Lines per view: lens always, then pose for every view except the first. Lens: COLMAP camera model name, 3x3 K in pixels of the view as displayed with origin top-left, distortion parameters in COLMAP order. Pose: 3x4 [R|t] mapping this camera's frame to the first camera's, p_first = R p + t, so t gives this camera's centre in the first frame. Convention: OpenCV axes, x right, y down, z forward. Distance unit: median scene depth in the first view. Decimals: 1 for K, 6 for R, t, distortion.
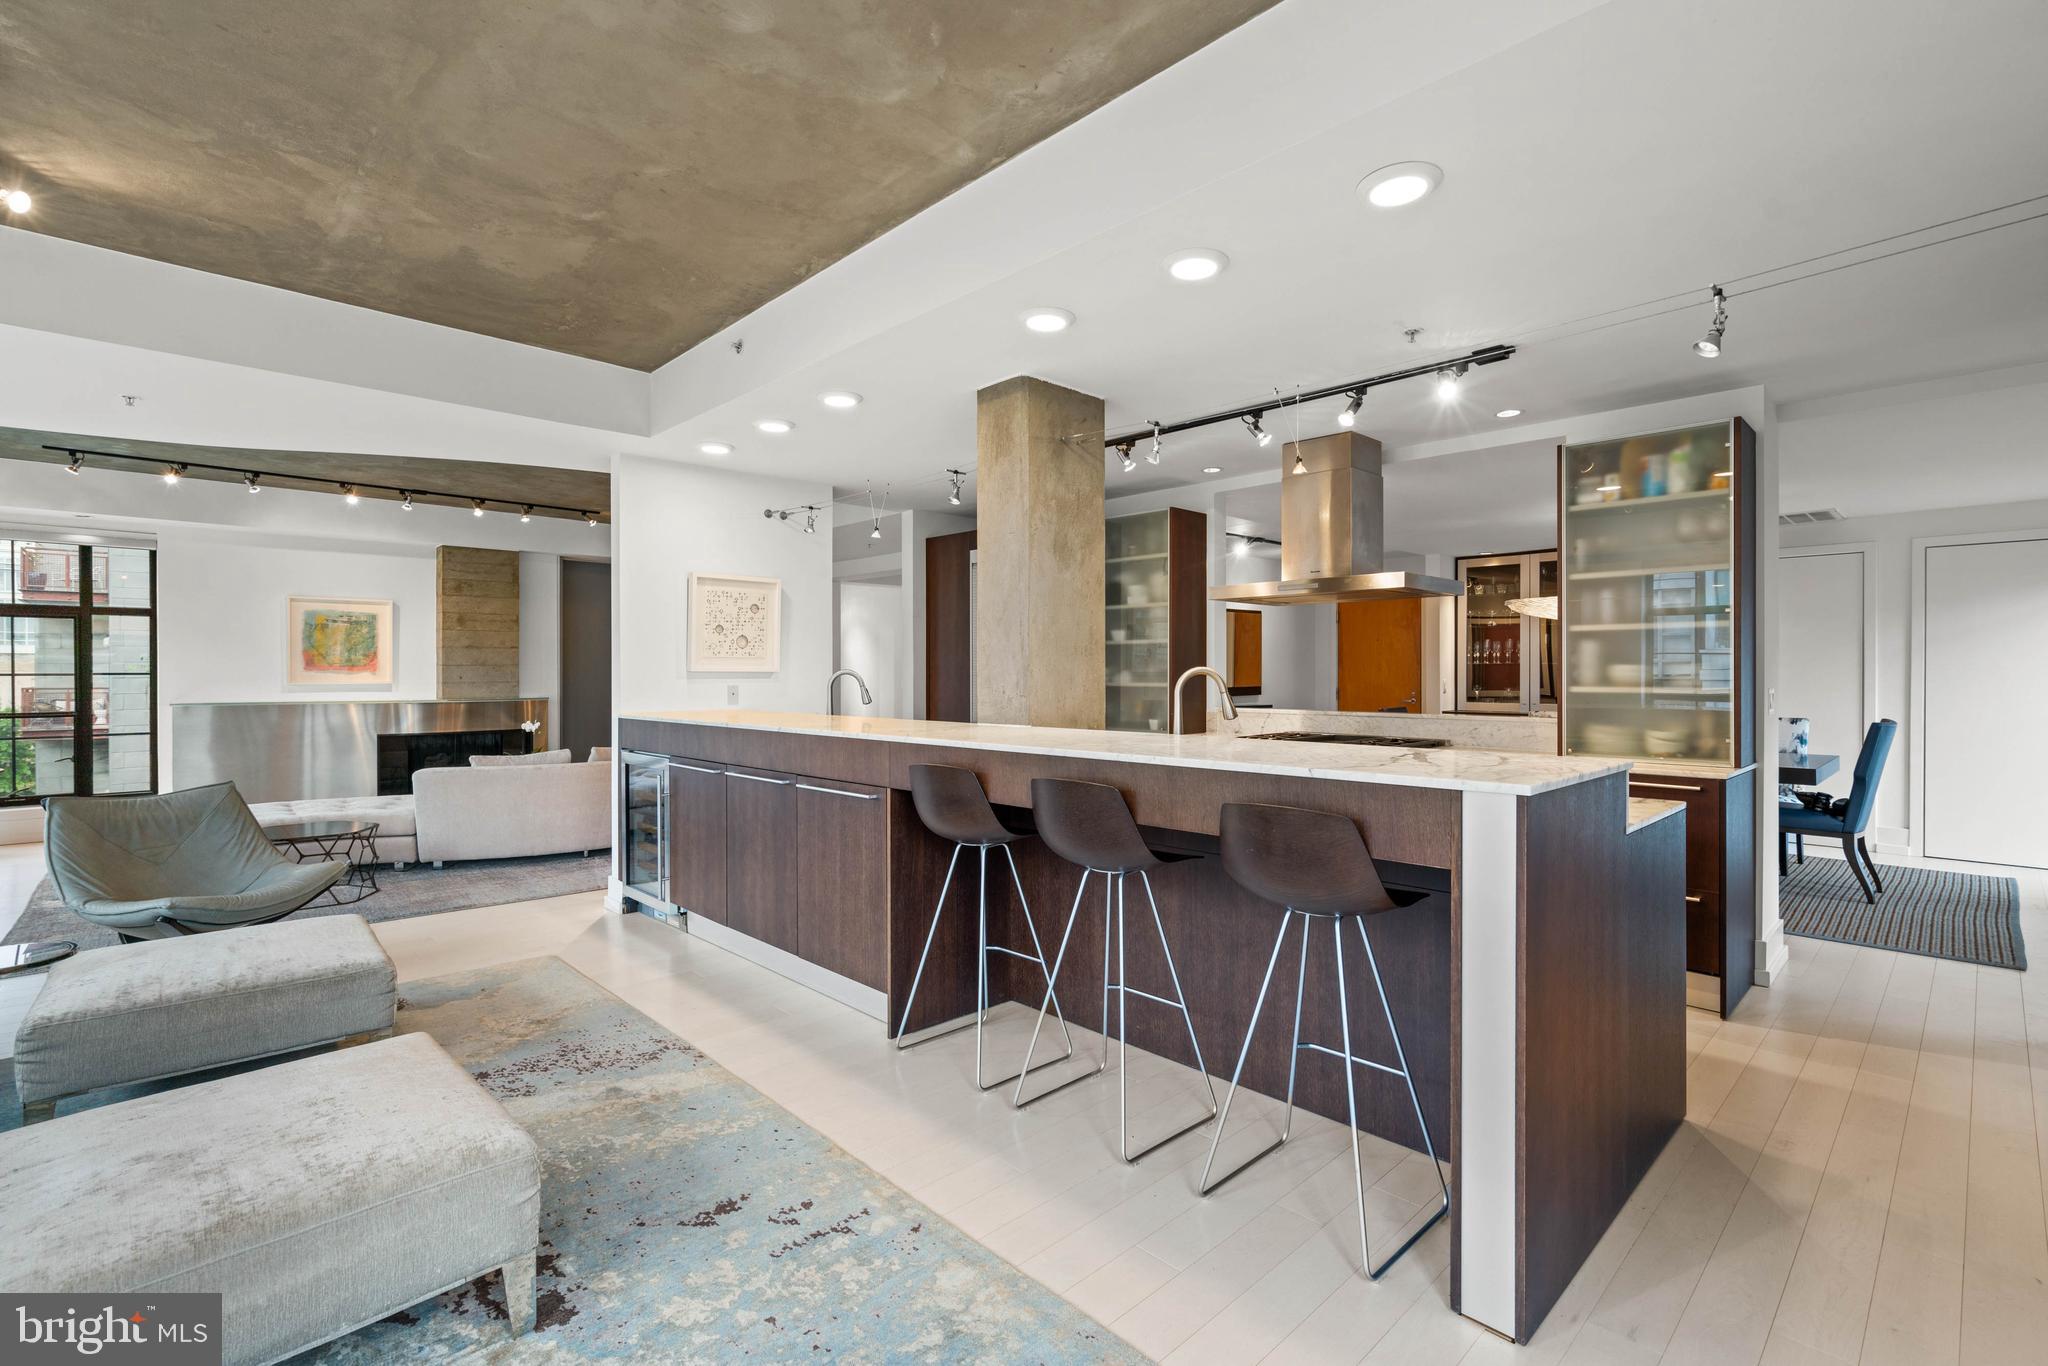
lens RADIAL K [[921.3, 0, 1020.2], [0, 921.3, 670.6], [0, 0, 1]] dist [-0.002460, 0.000203]
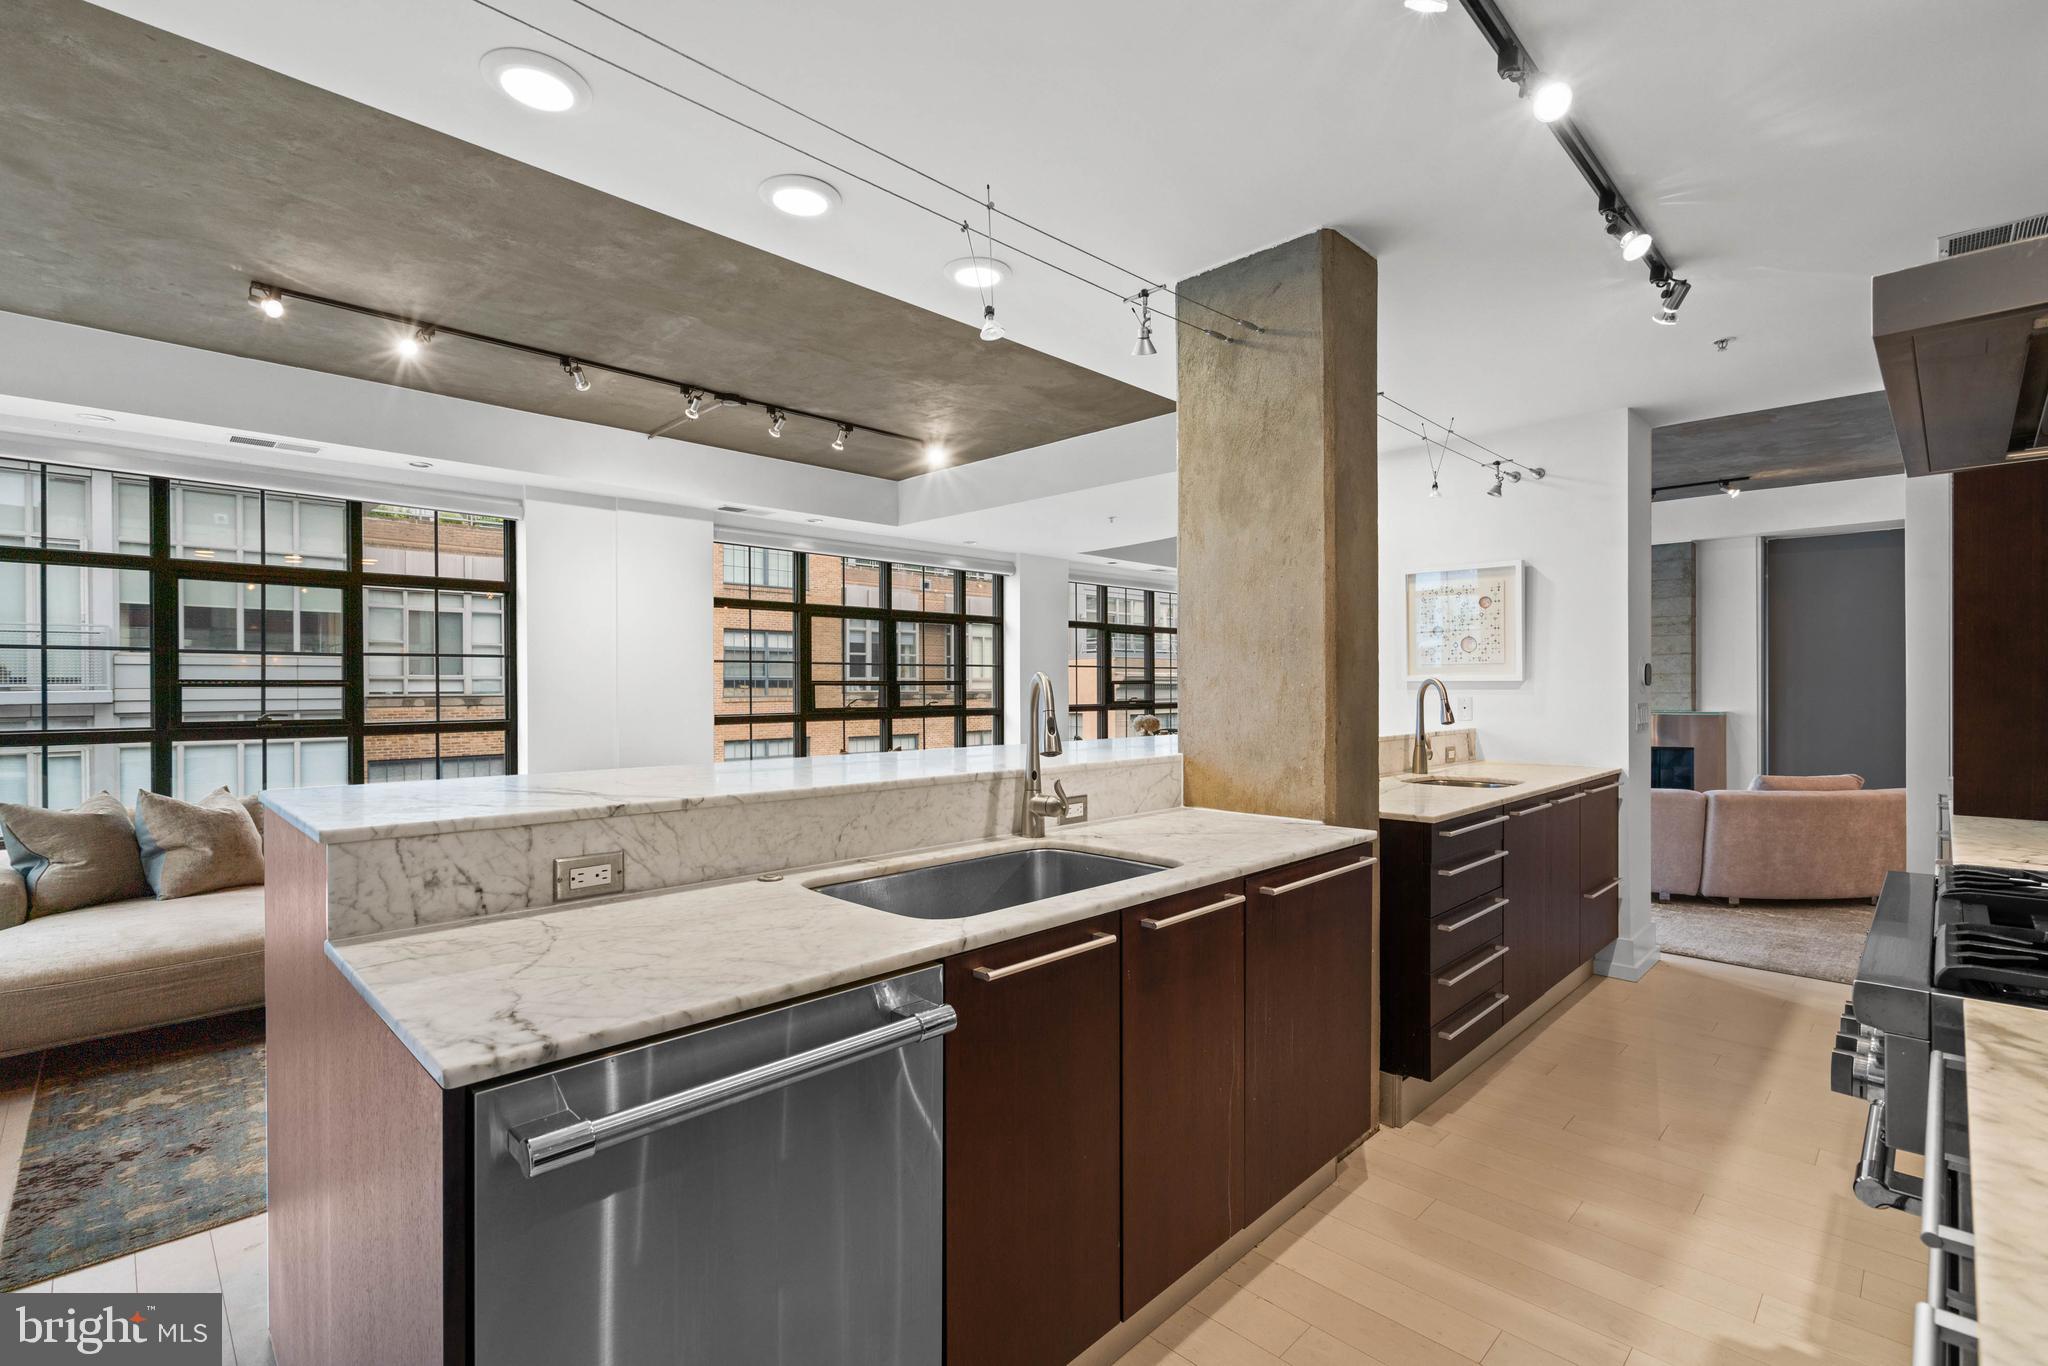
lens RADIAL K [[927.4, 0, 1016.6], [0, 927.4, 686.1], [0, 0, 1]] dist [-0.003962, -0.000274]
pose [[0.021202, 0.001293, -0.999774, 0.826732], [0.004612, 0.999988, 0.001391, 0.004732], [0.999765, -0.004640, 0.021196, 0.933471]]
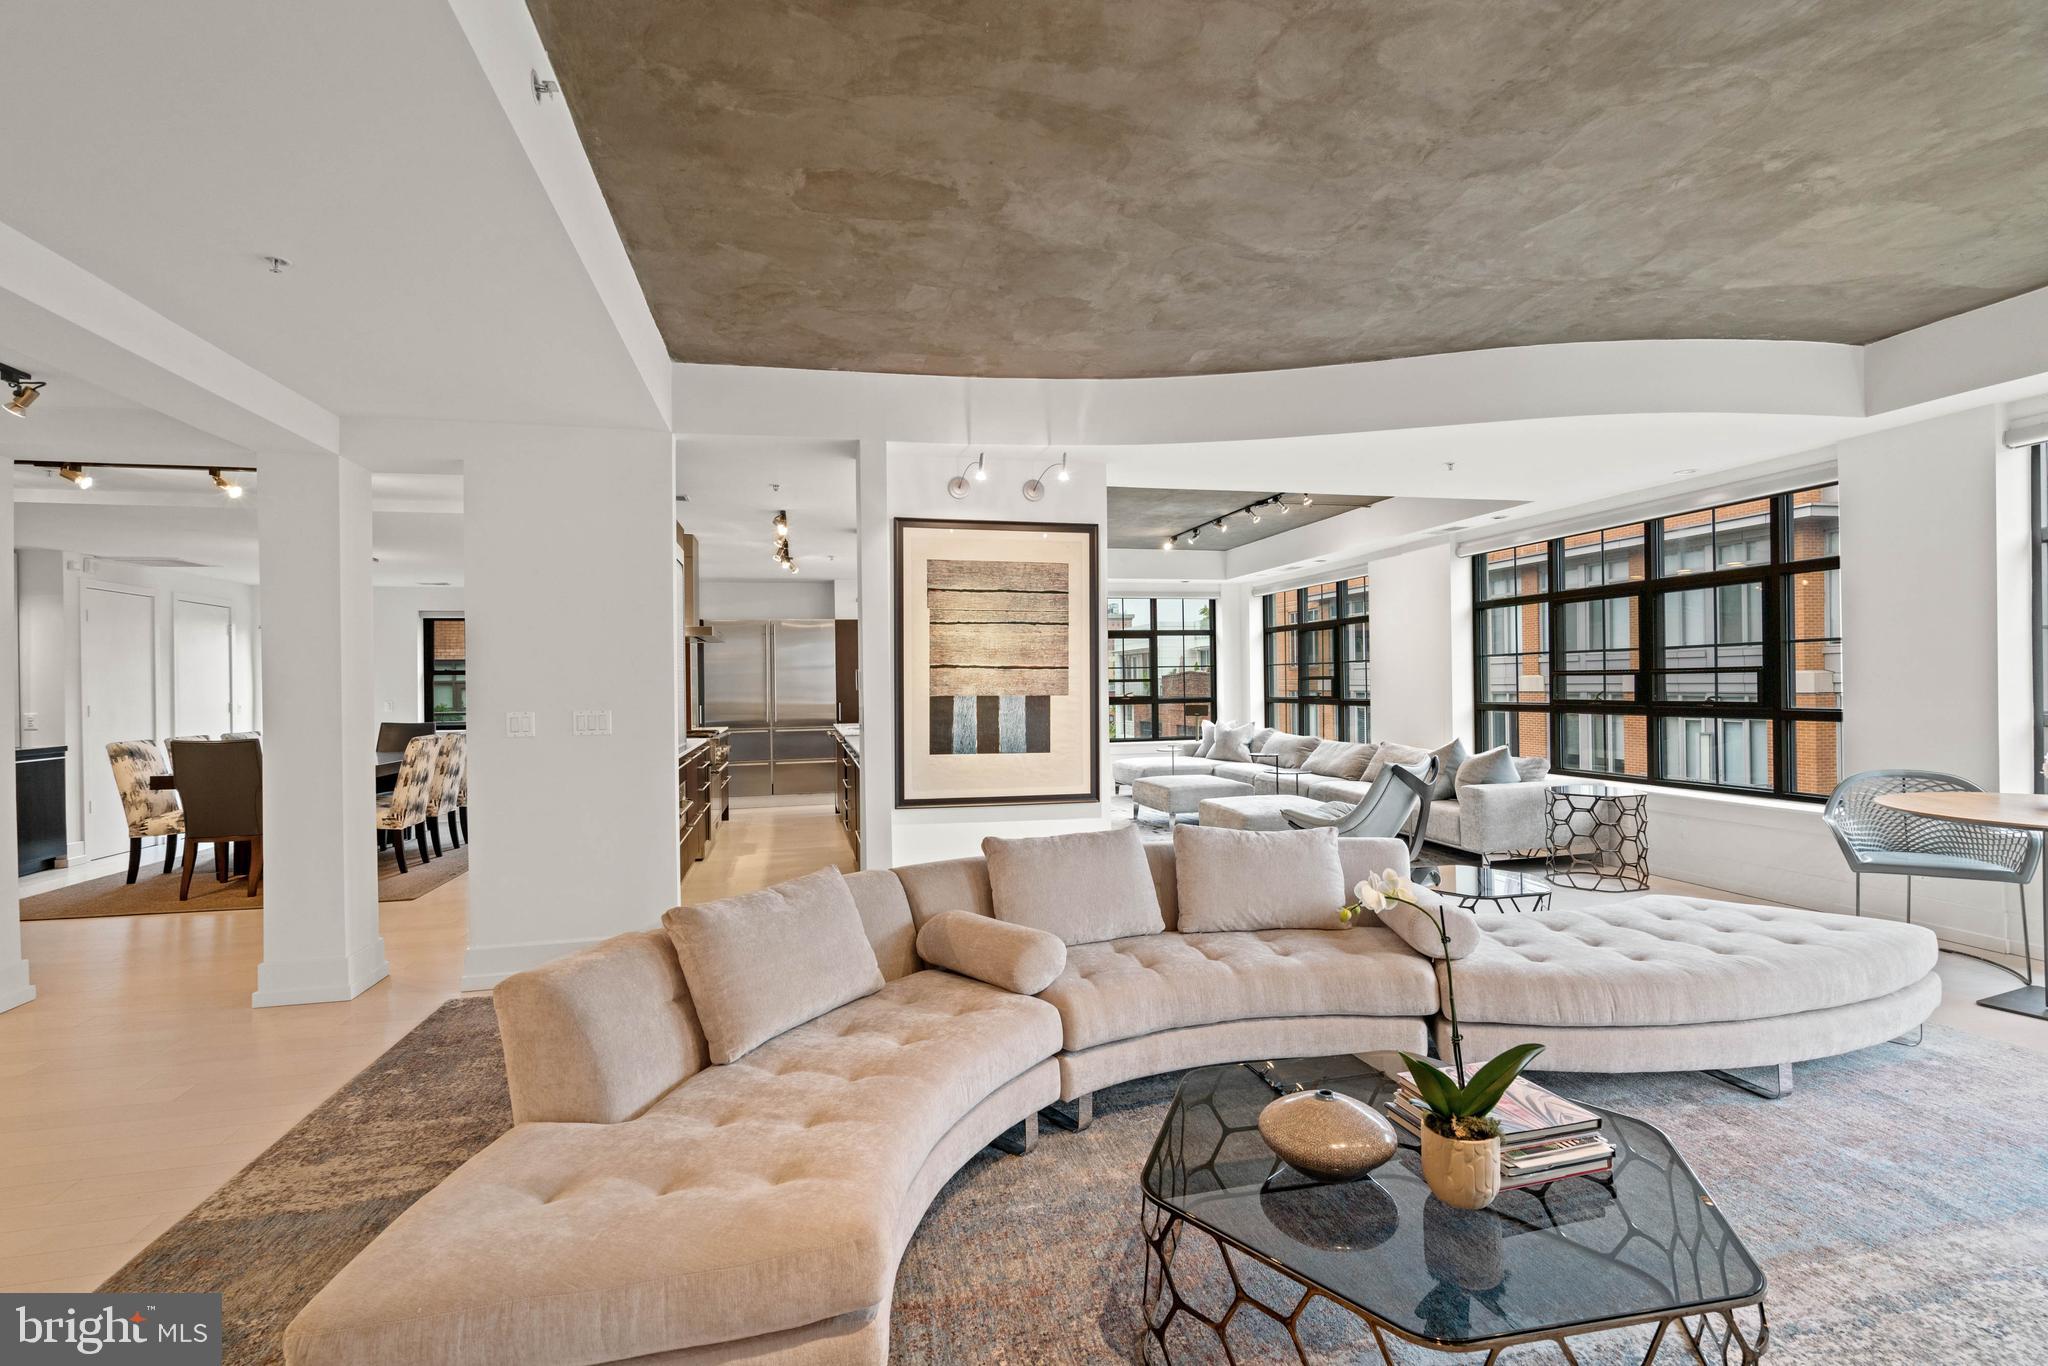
lens RADIAL K [[923.1, 0, 1024.3], [0, 923.1, 681.6], [0, 0, 1]] dist [0.002178, 0.001746]
pose [[-0.865223, 0.017227, 0.501092, -1.287085], [0.016762, 0.999845, -0.005432, 0.007802], [-0.501108, 0.003700, -0.865377, 2.852711]]
